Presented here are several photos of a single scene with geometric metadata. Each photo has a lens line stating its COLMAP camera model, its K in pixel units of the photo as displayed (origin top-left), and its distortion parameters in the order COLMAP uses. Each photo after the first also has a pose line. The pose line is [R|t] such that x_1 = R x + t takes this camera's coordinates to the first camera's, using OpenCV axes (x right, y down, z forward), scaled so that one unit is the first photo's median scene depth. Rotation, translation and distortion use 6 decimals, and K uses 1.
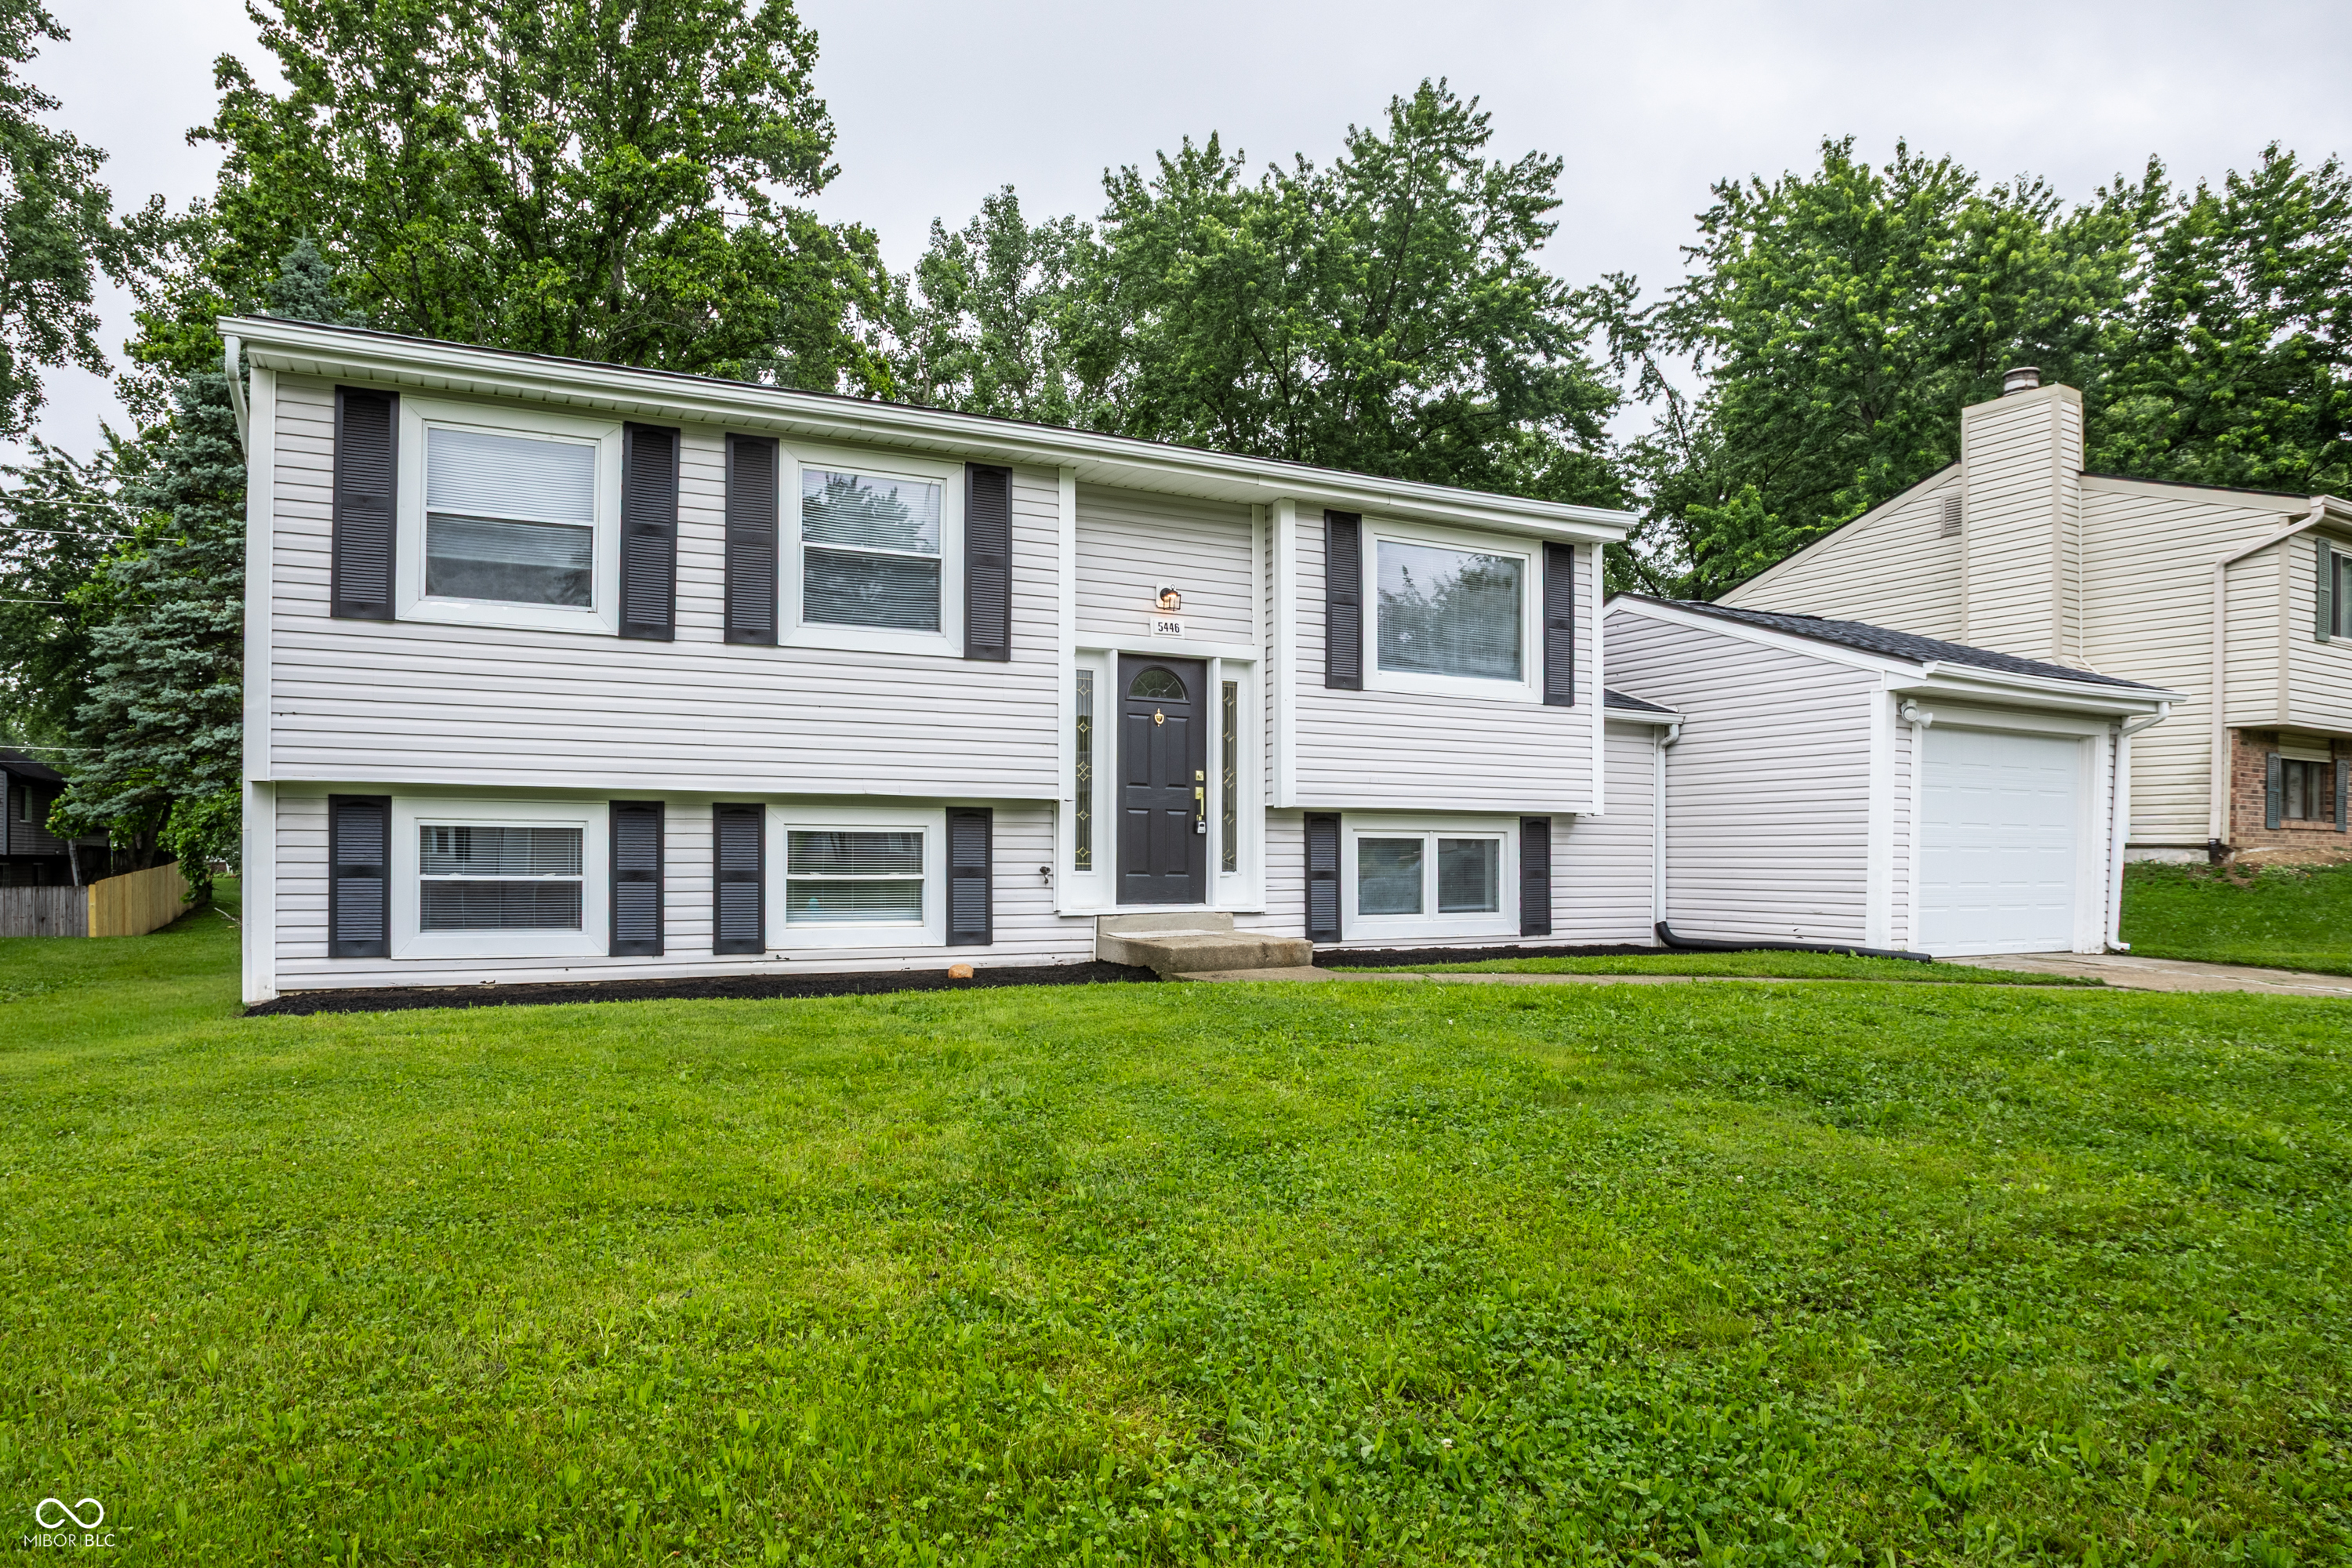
lens RADIAL K [[1234.6, 0, 1176.8], [0, 1234.6, 809.2], [0, 0, 1]] dist [-0.040589, 0.000309]
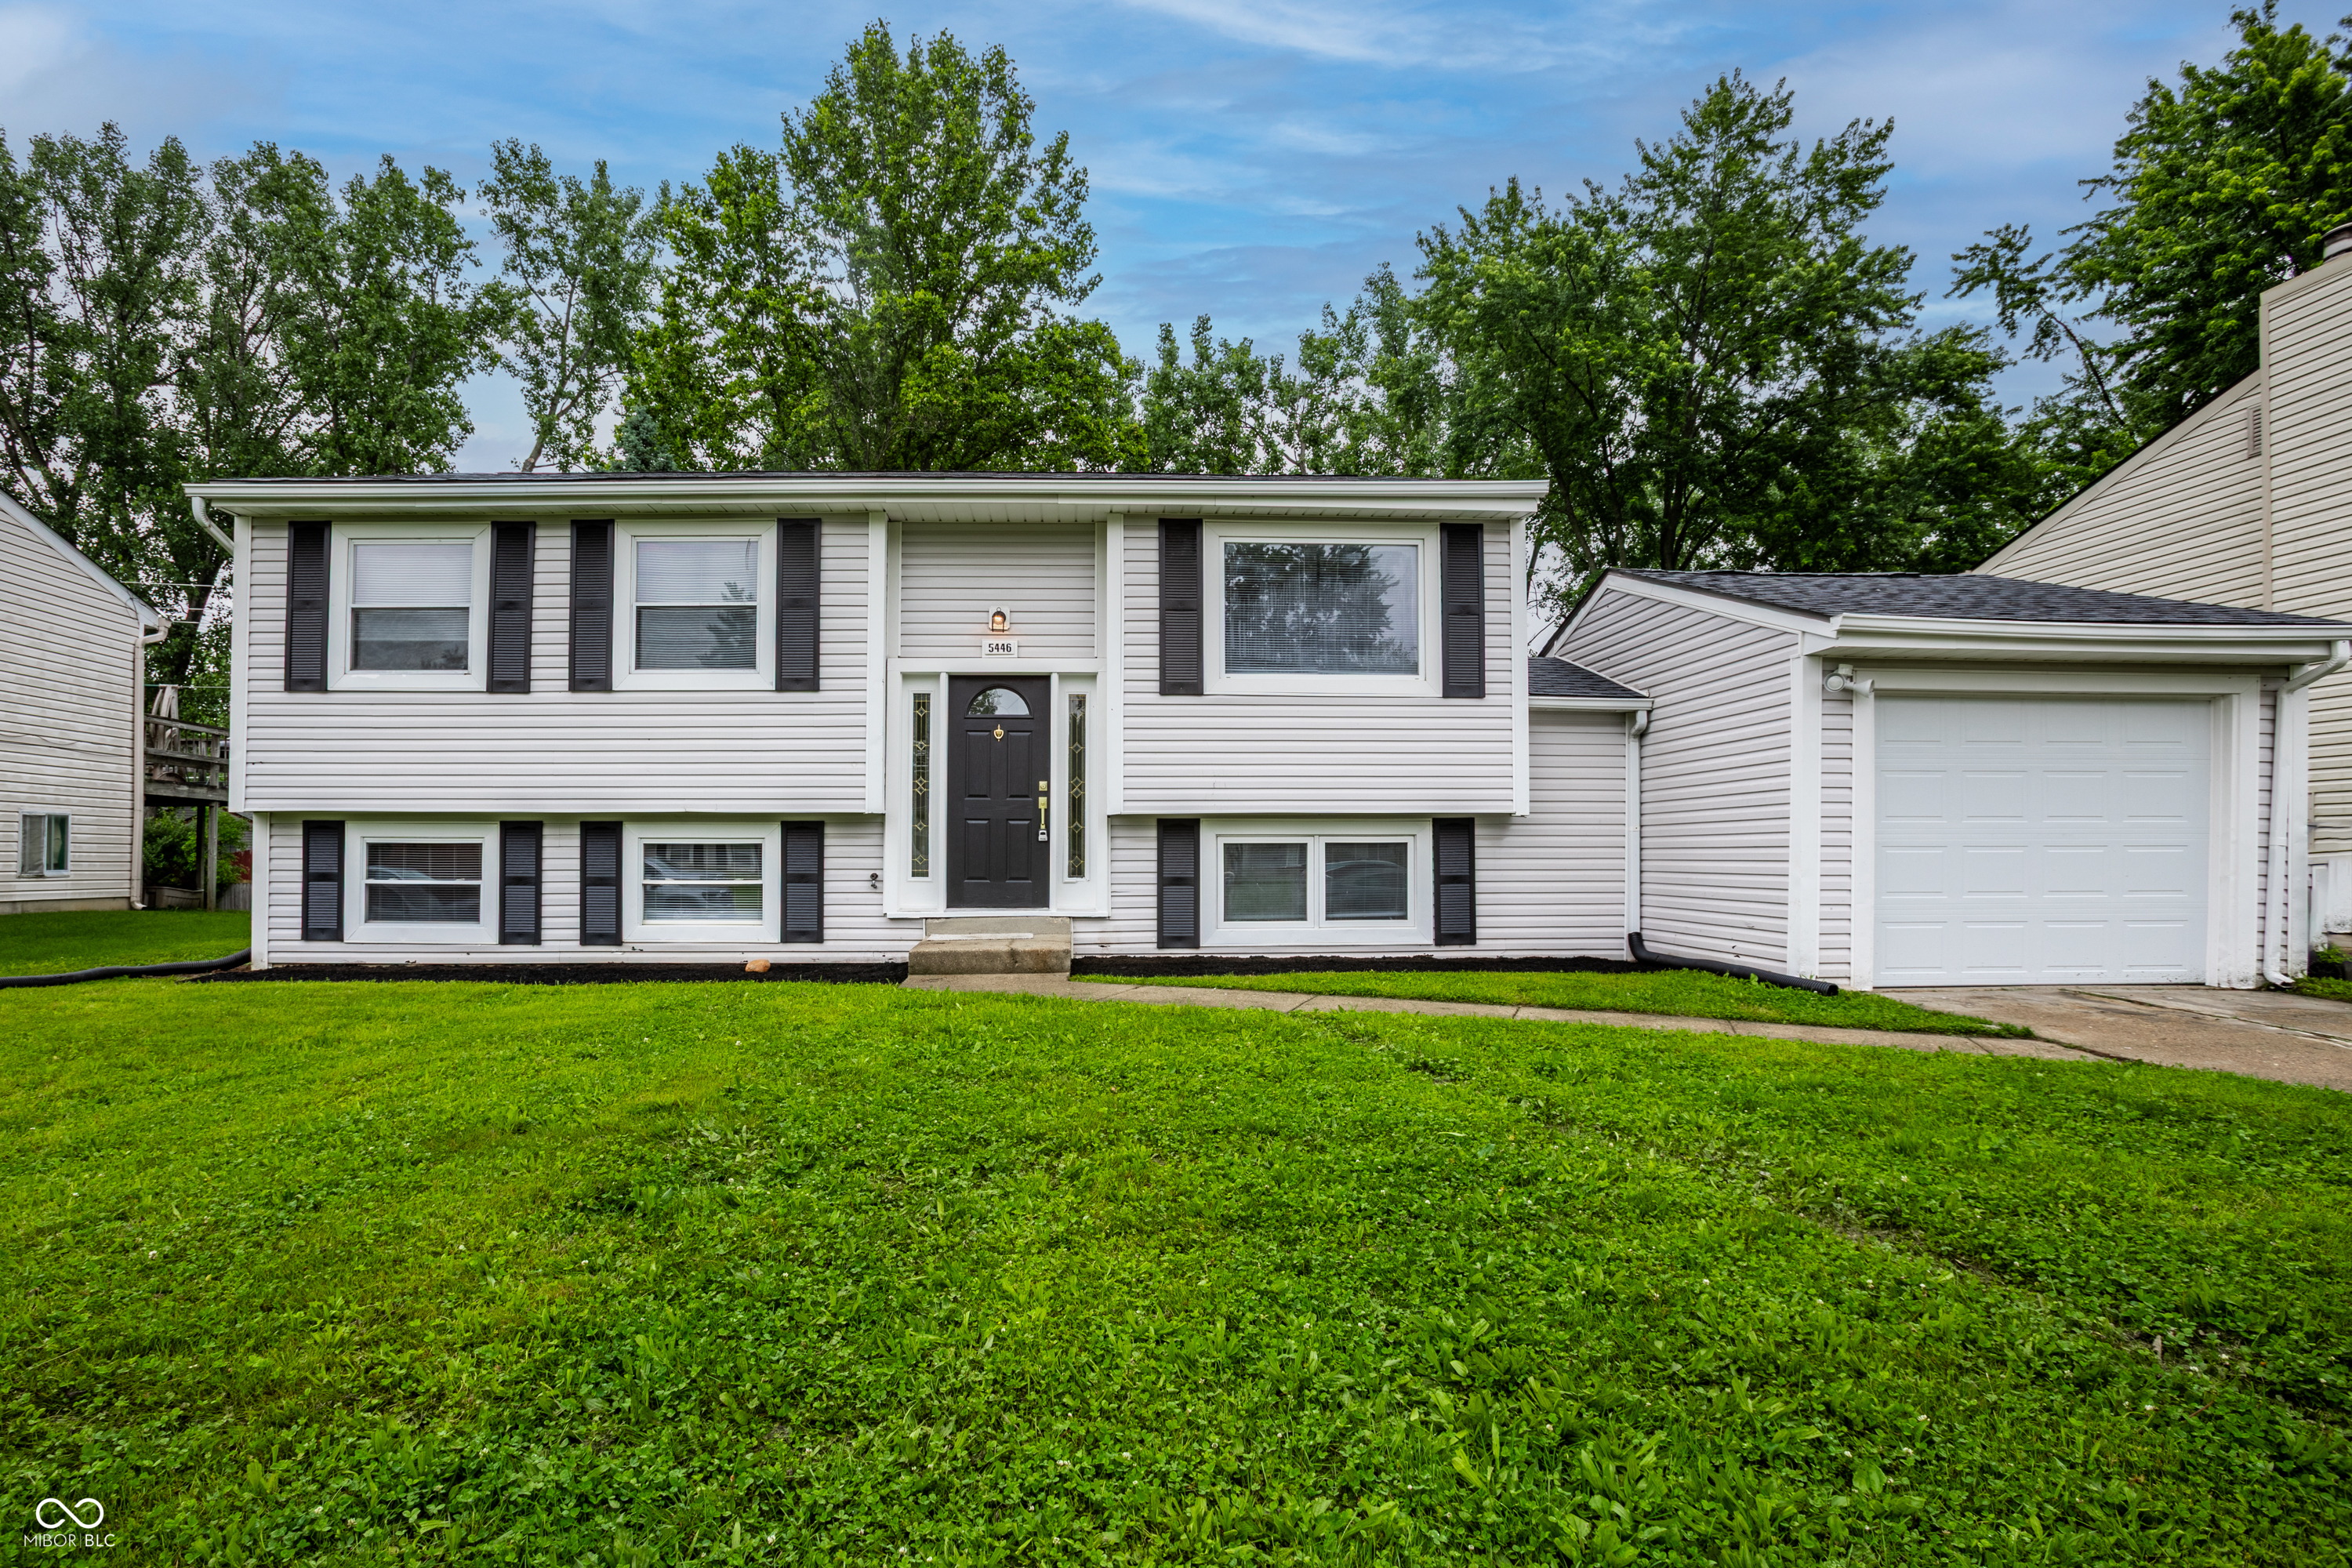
lens RADIAL K [[1079.2, 0, 1175.0], [0, 1079.2, 799.8], [0, 0, 1]] dist [-0.051580, 0.018103]
pose [[0.926774, -0.025092, -0.374780, 0.464926], [0.019602, 0.999638, -0.018454, 0.003634], [0.375107, 0.009757, 0.926930, 0.191492]]
